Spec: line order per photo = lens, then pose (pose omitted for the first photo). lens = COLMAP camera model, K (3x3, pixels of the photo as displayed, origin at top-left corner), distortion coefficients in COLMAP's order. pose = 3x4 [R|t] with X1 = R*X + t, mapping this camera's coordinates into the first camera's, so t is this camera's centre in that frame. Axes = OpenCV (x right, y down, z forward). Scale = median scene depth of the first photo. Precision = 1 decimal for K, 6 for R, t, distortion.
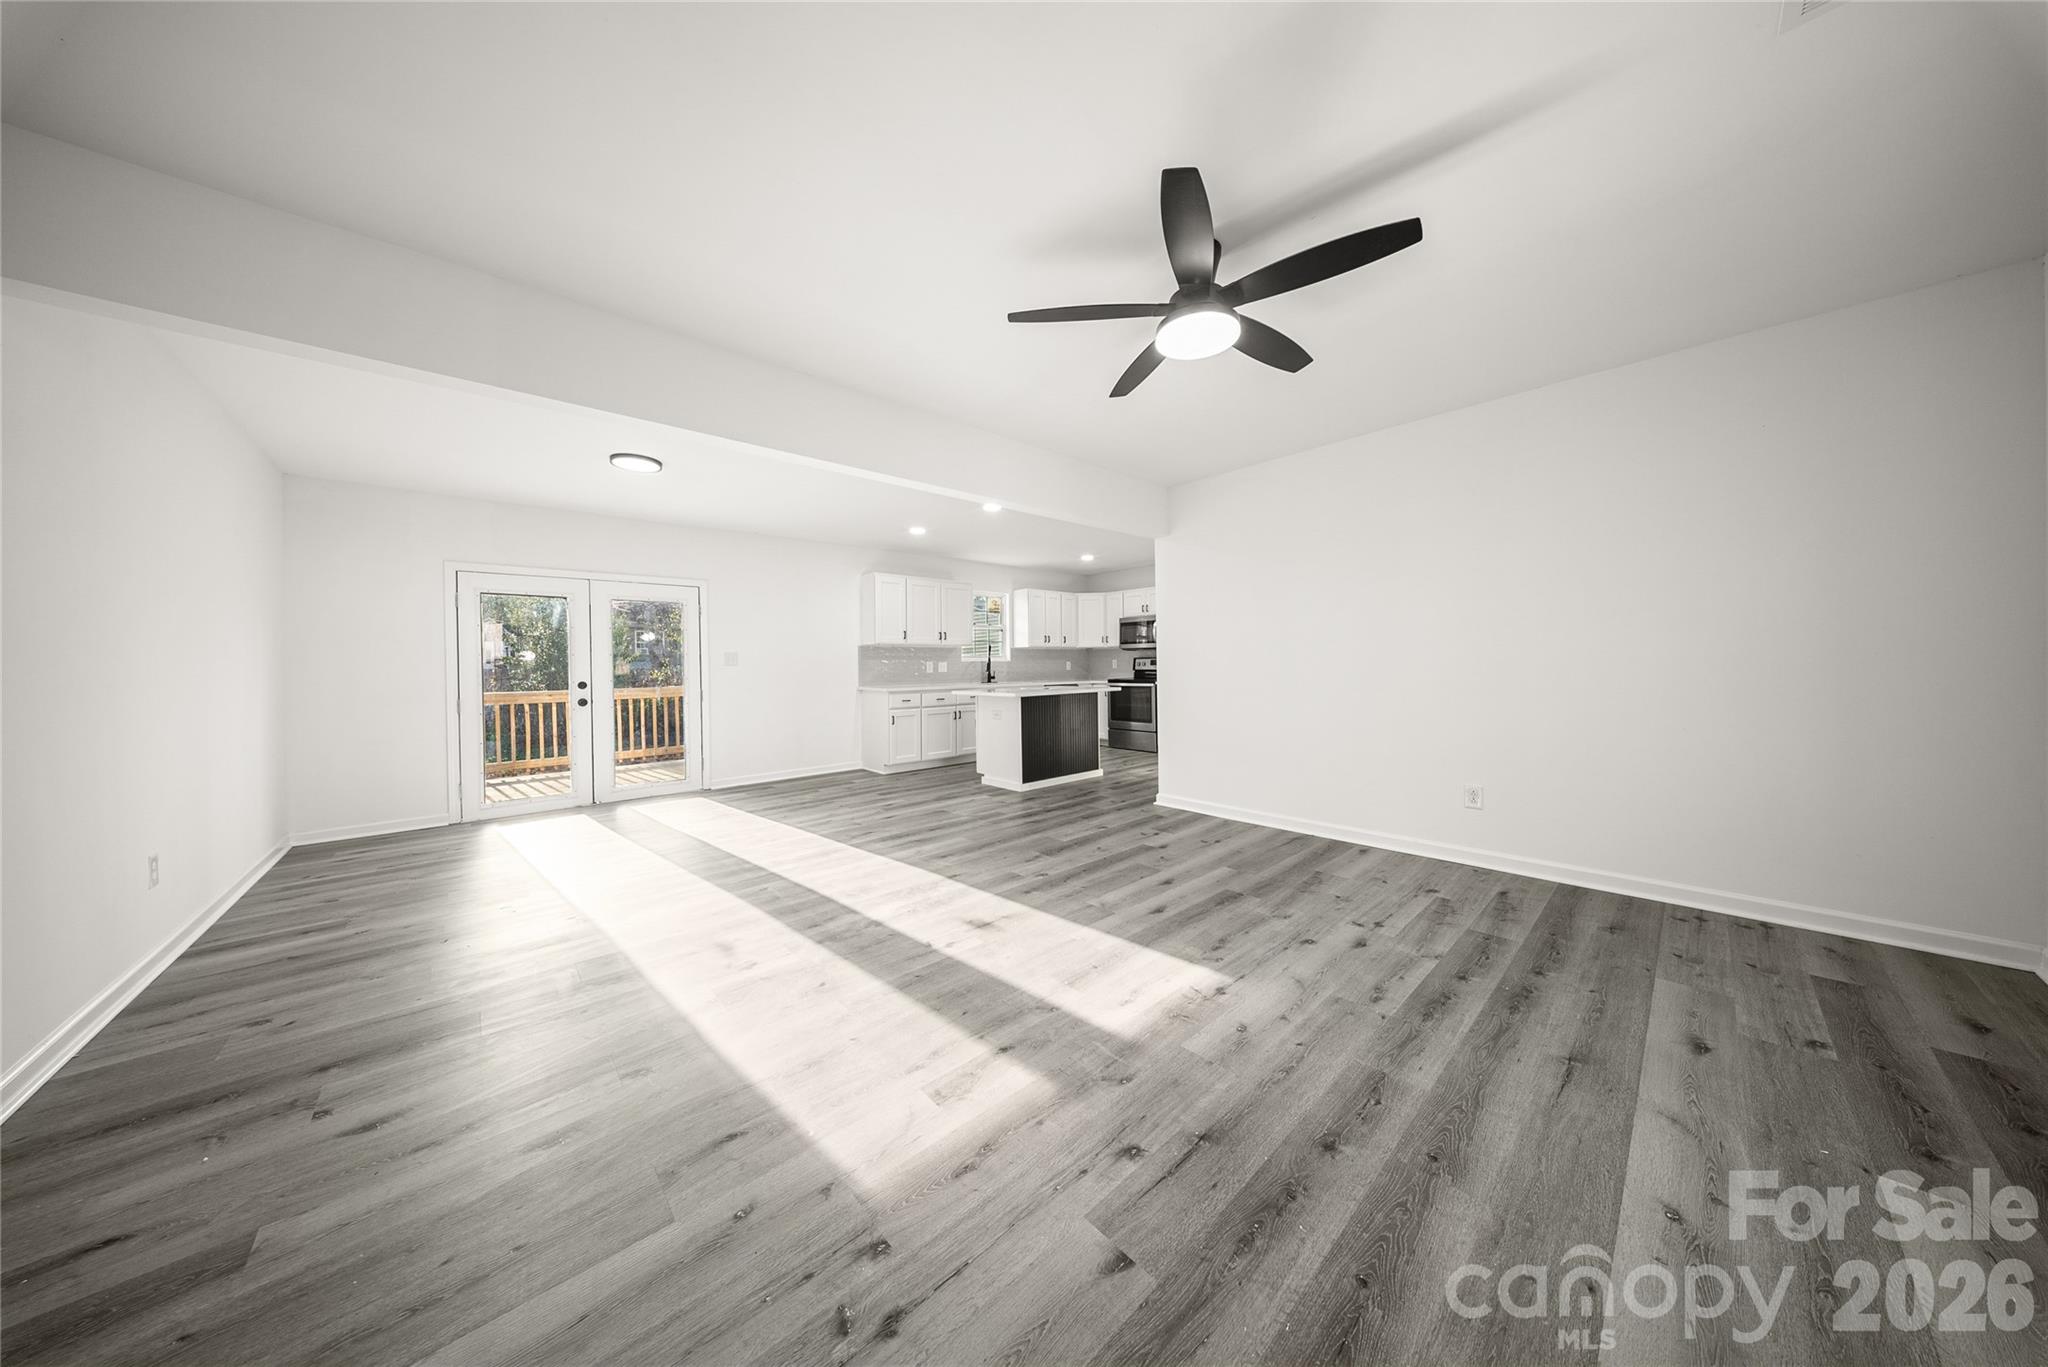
lens RADIAL K [[610.4, 0, 1025.7], [0, 610.4, 675.0], [0, 0, 1]] dist [-0.000110, -0.000123]
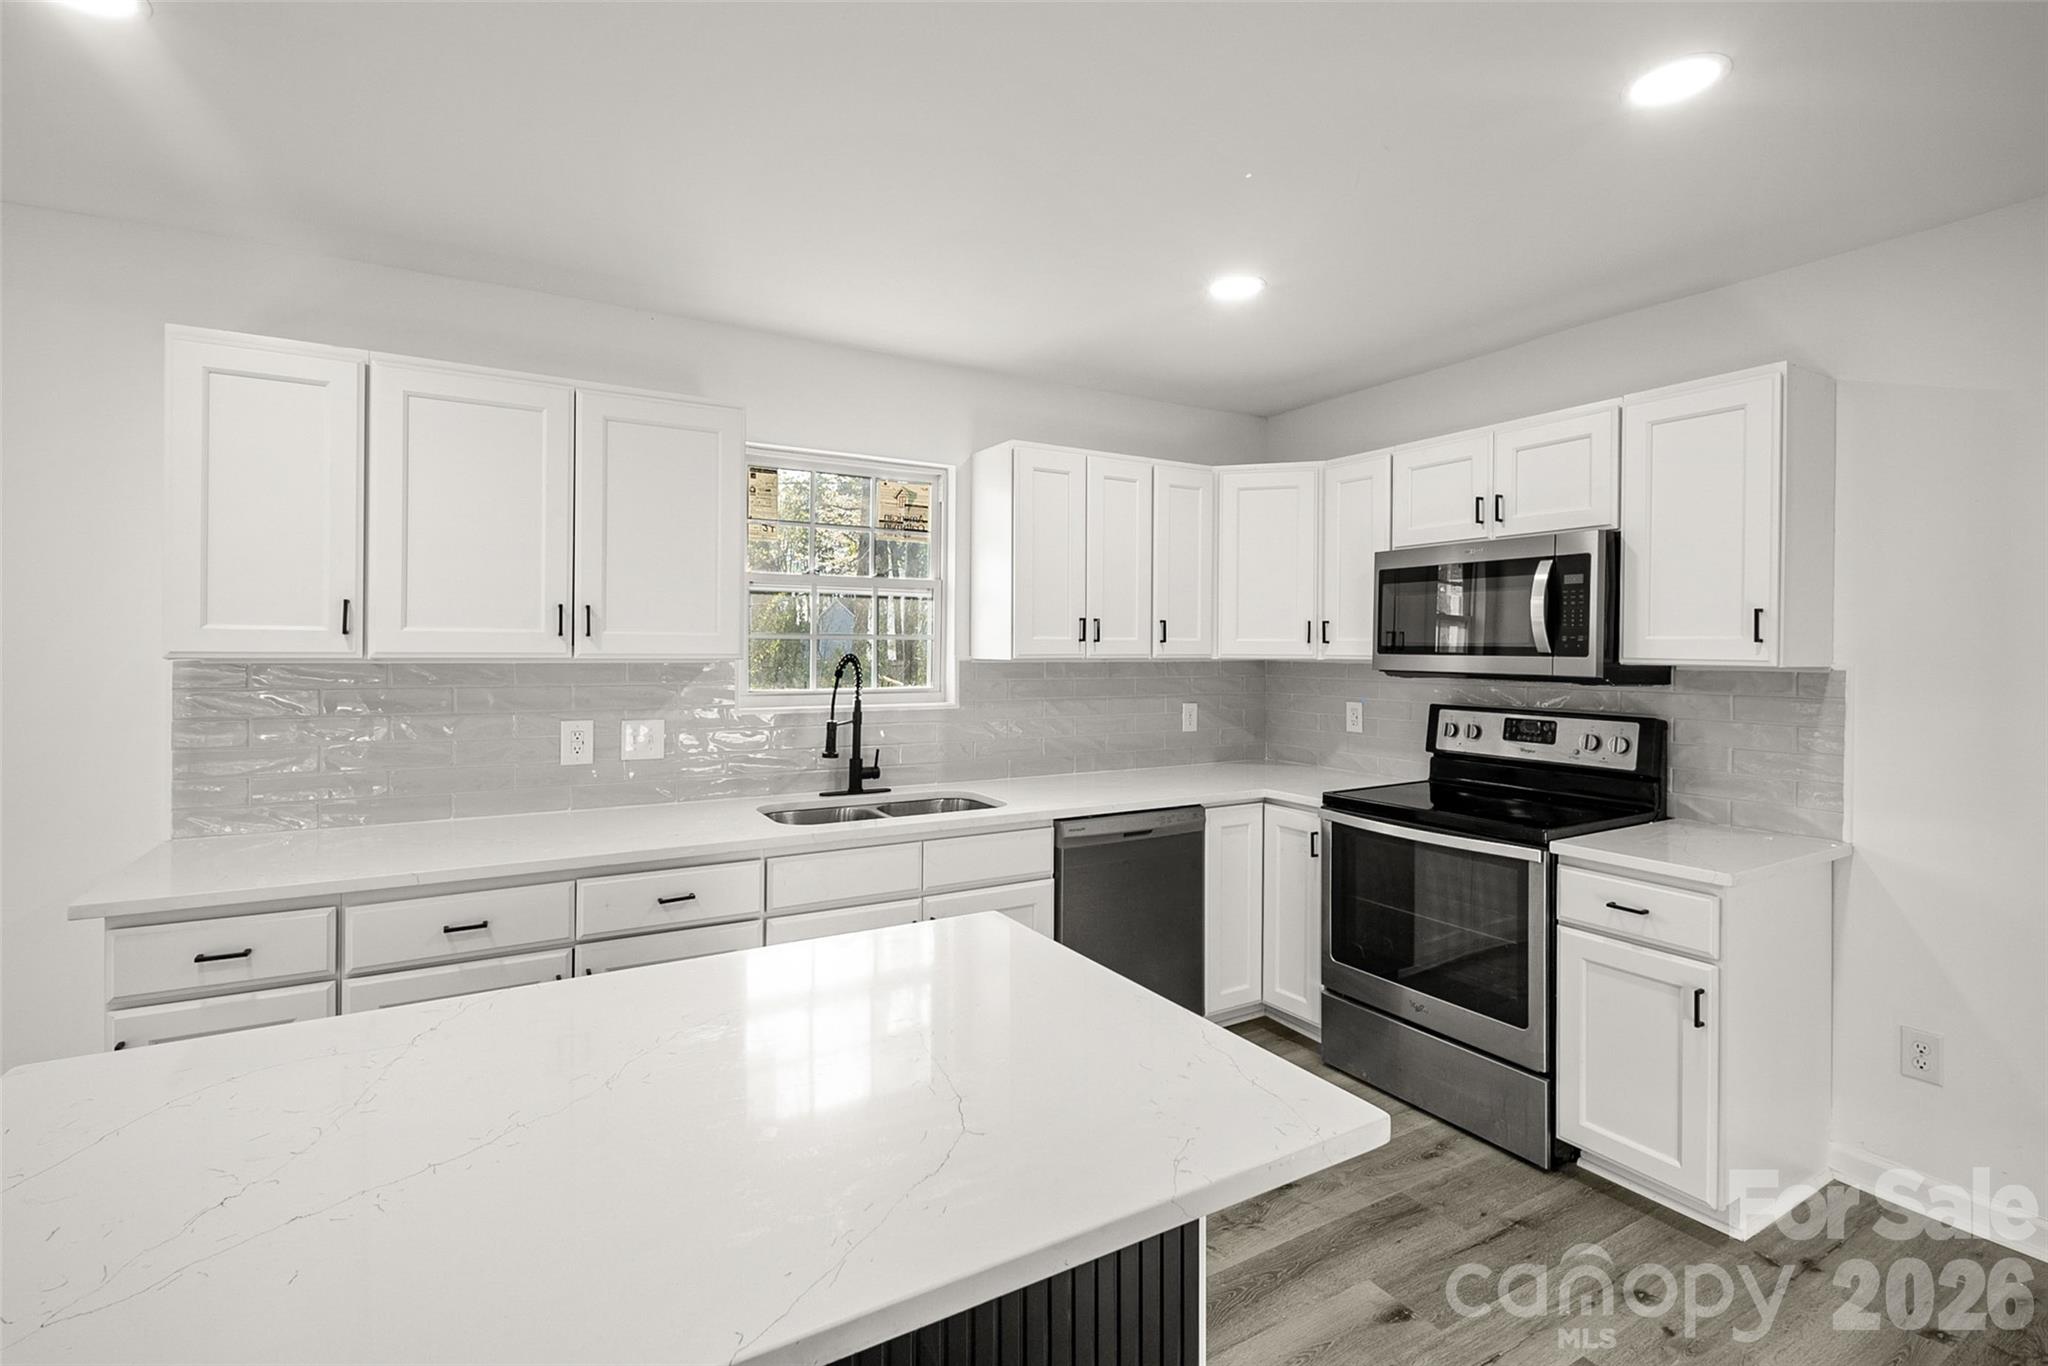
lens RADIAL K [[932.9, 0, 1018.3], [0, 932.9, 651.6], [0, 0, 1]] dist [0.000166, -0.000672]
pose [[0.978596, 0.015749, -0.205189, 0.095935], [-0.018469, 0.999765, -0.011349, -0.047547], [0.204962, 0.014895, 0.978657, 0.638882]]
